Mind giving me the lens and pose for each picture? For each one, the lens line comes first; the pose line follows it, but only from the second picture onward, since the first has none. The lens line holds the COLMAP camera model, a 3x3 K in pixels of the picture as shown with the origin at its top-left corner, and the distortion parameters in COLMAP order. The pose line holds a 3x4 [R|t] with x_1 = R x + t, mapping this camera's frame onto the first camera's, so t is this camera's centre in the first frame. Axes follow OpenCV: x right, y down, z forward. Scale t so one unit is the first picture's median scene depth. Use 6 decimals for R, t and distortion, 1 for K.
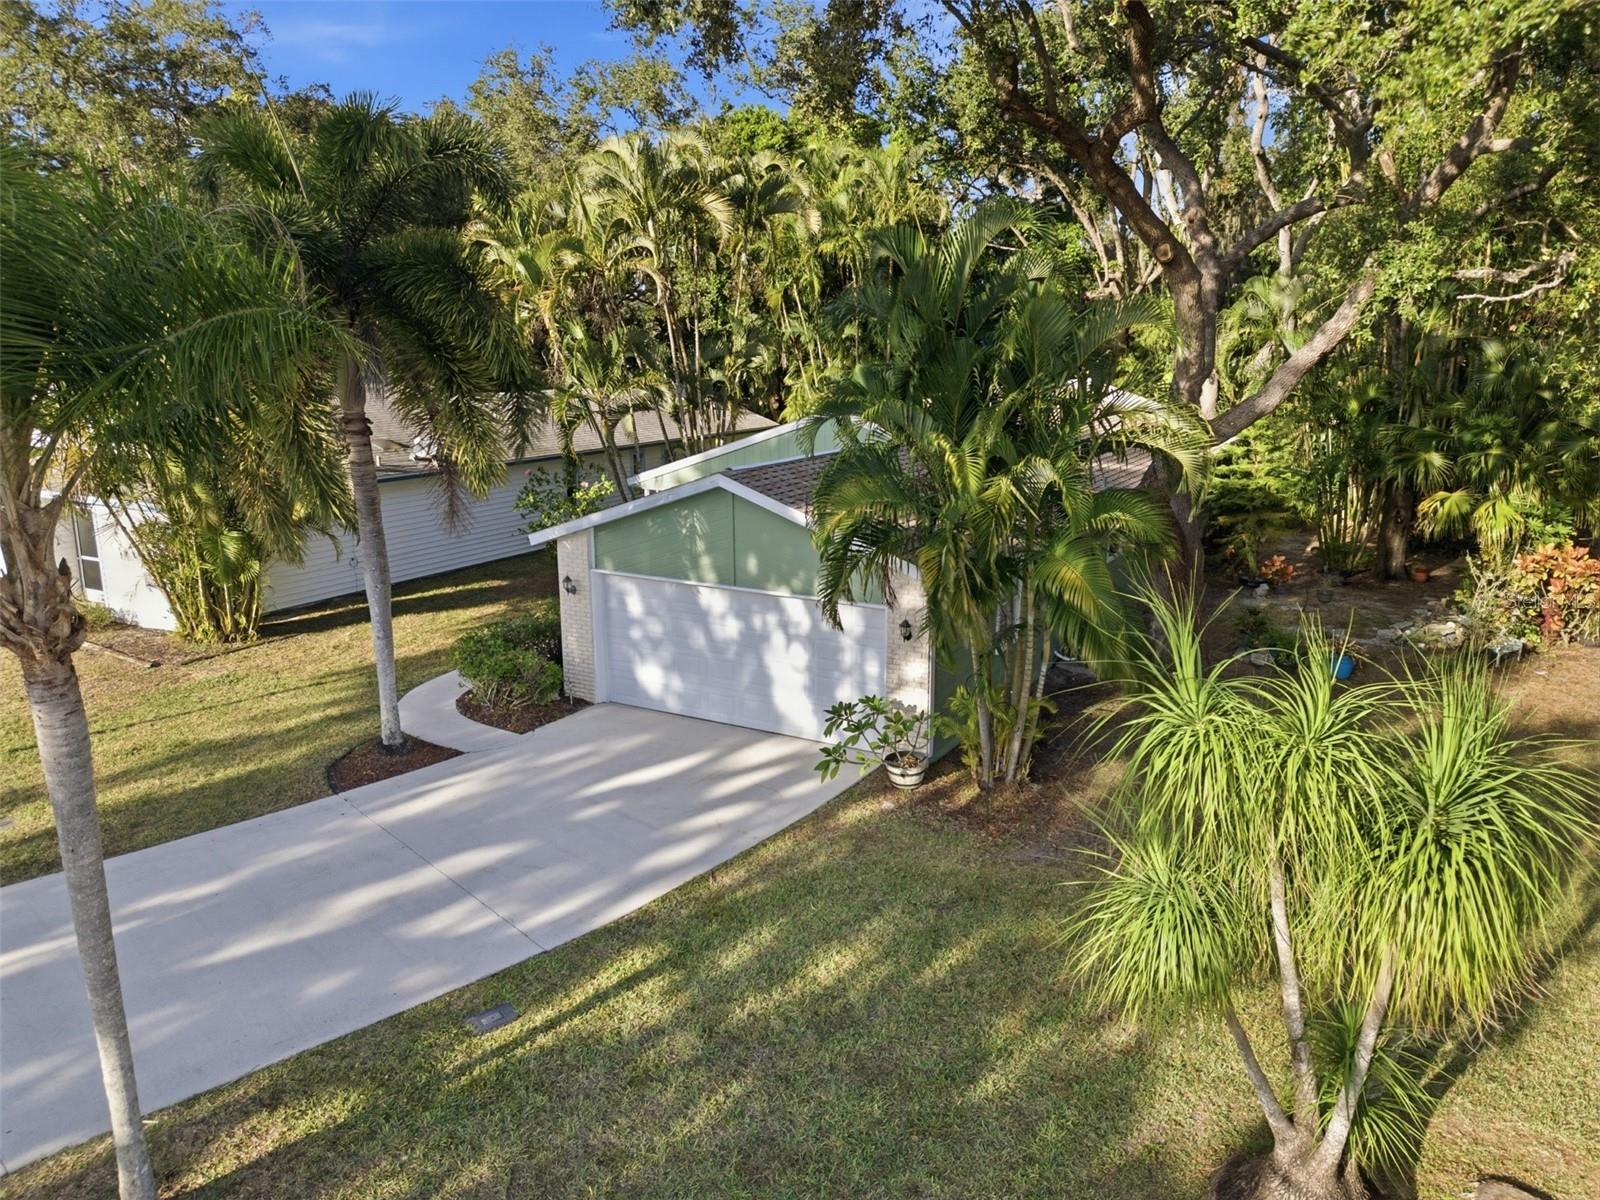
lens RADIAL K [[1119.6, 0, 800.0], [0, 1119.6, 600.0], [0, 0, 1]] dist [0.044728, -0.028860]
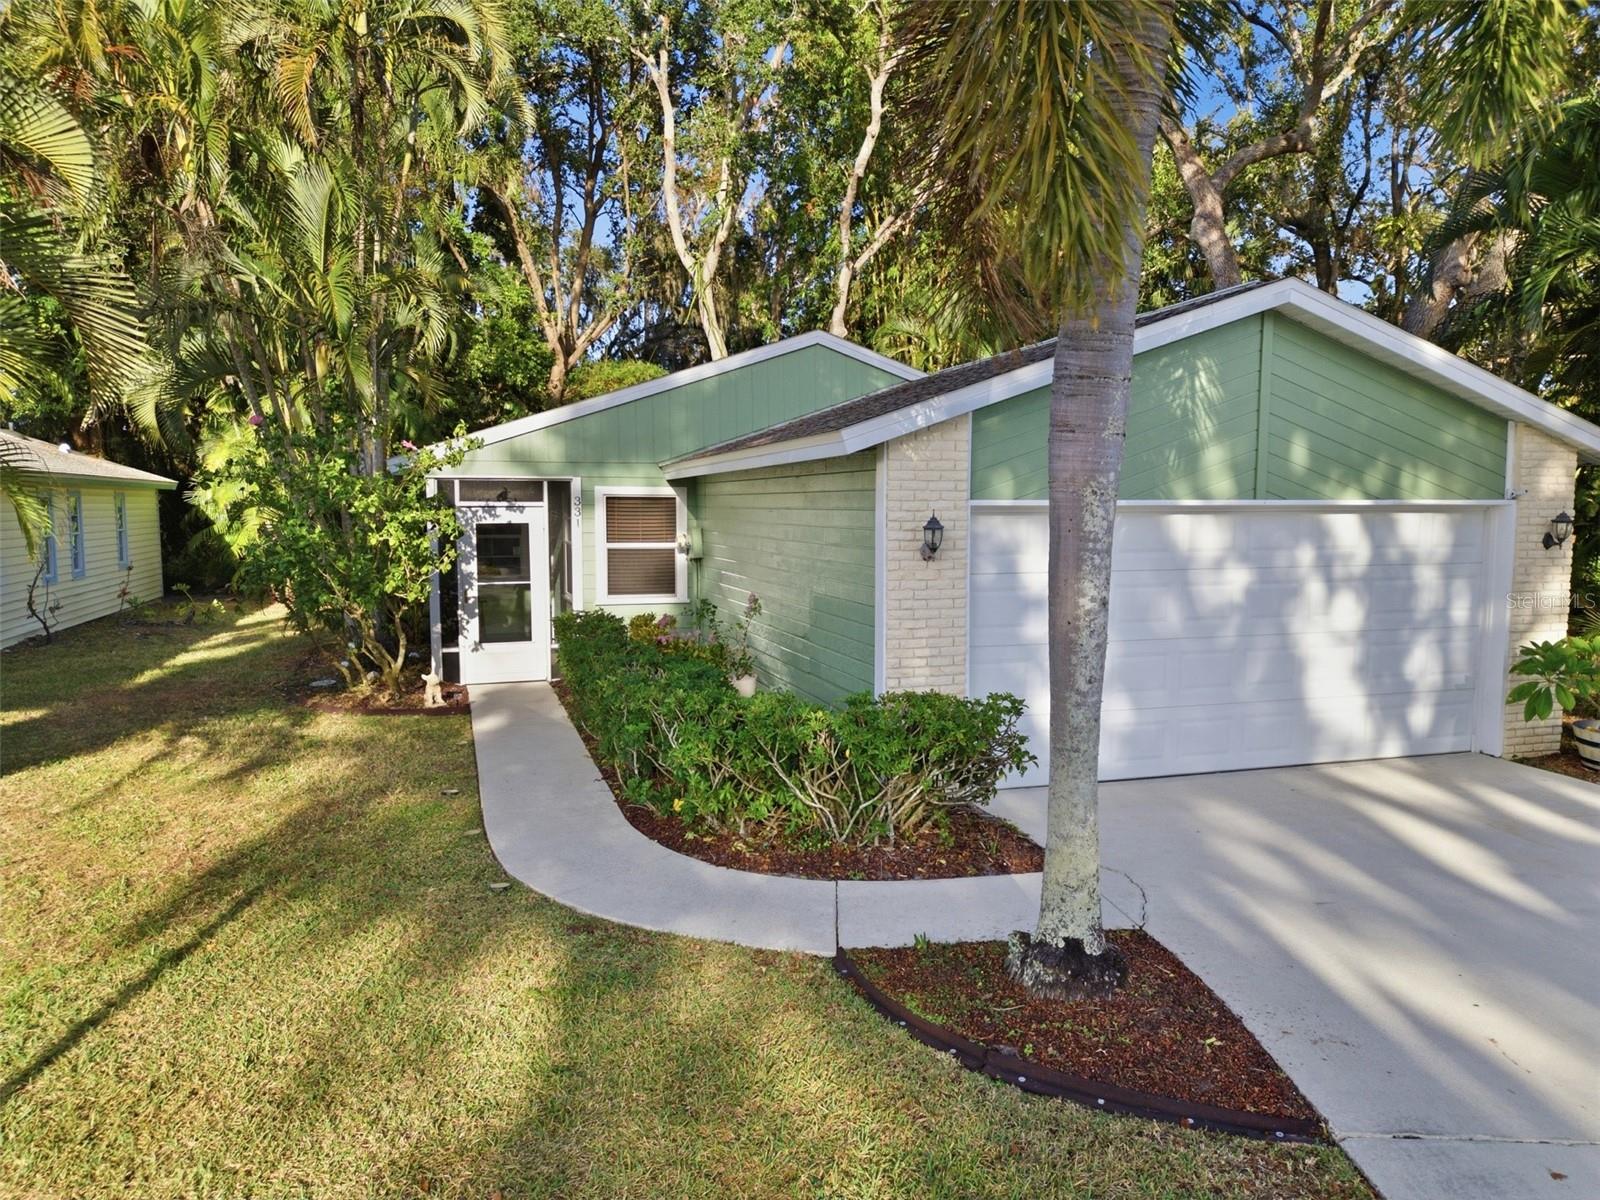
lens RADIAL K [[1120.3, 0, 800.0], [0, 1120.3, 600.0], [0, 0, 1]] dist [0.070811, -0.081687]
pose [[0.676936, -0.056354, 0.733882, -0.514898], [0.165730, 0.983131, -0.077377, 0.032337], [-0.717142, 0.174005, 0.674856, 0.659836]]
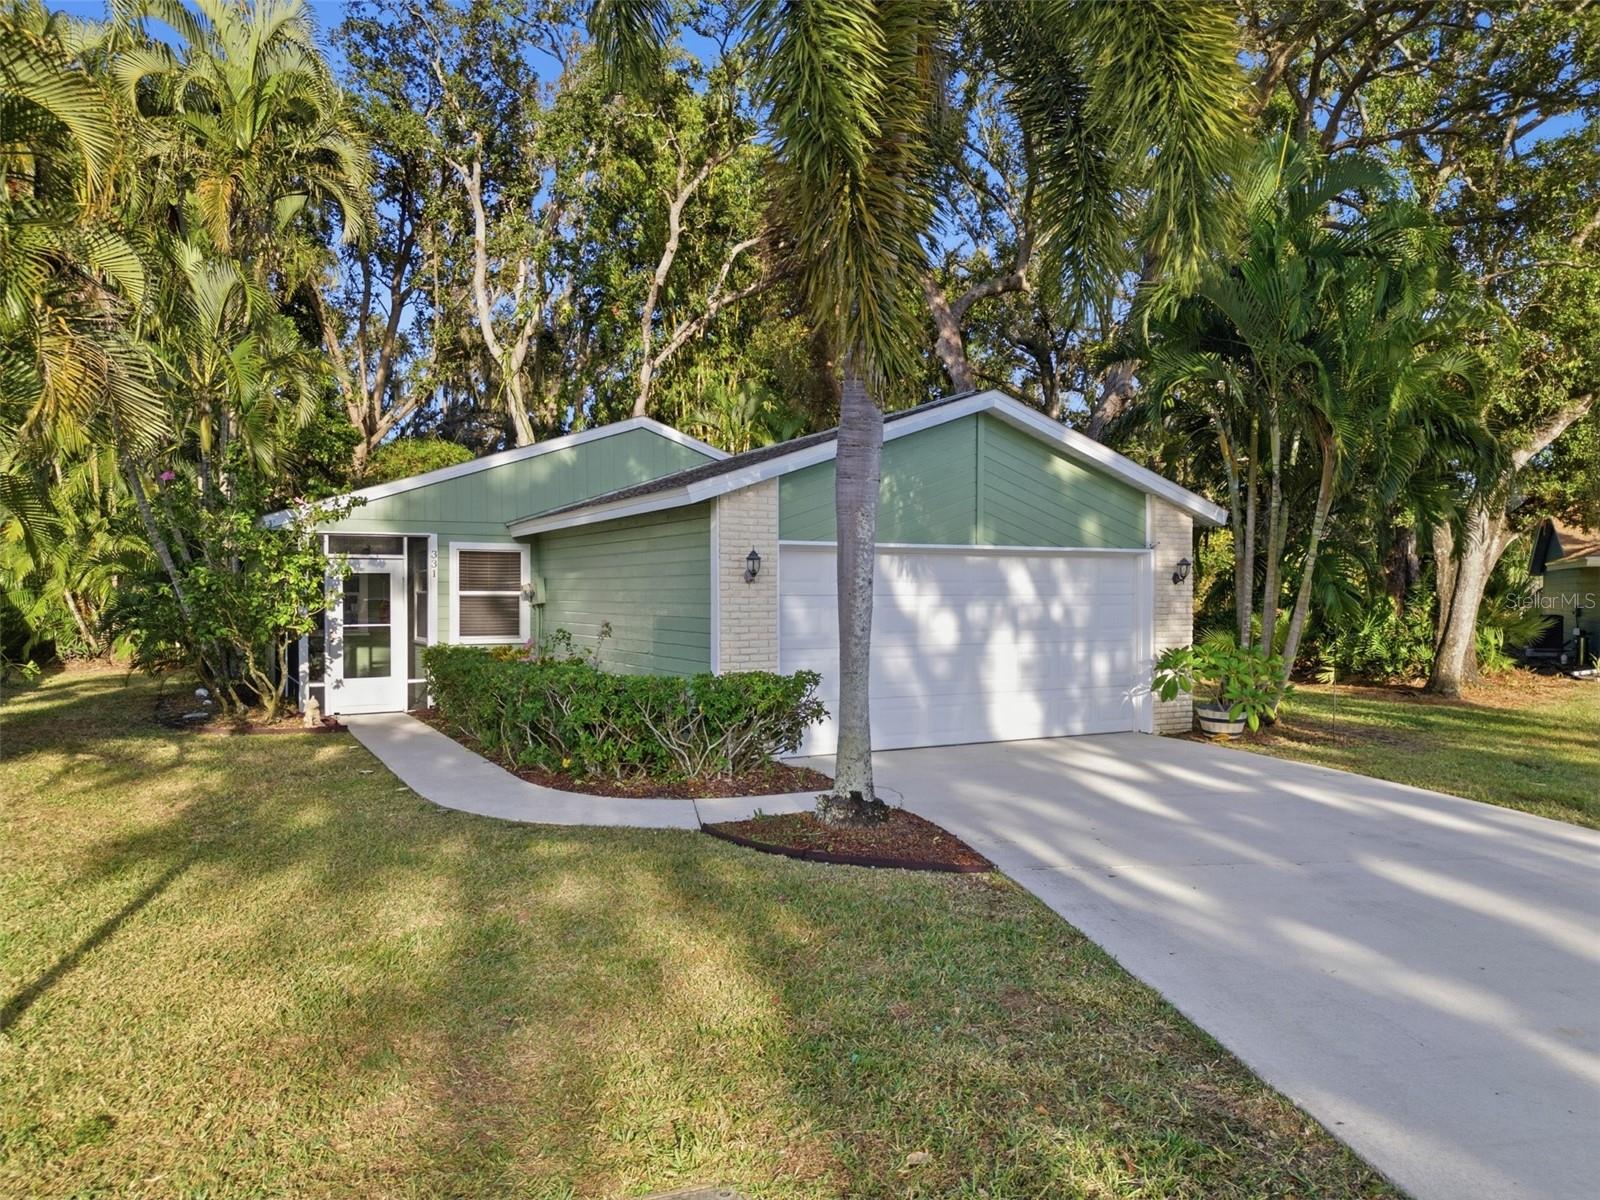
lens RADIAL K [[1120.3, 0, 800.0], [0, 1120.3, 600.0], [0, 0, 1]] dist [0.070811, -0.081687]
pose [[0.524276, 0.000707, 0.851548, -0.643326], [0.193710, 0.973683, -0.120071, 0.074200], [-0.829223, 0.227904, 0.510342, 0.596383]]
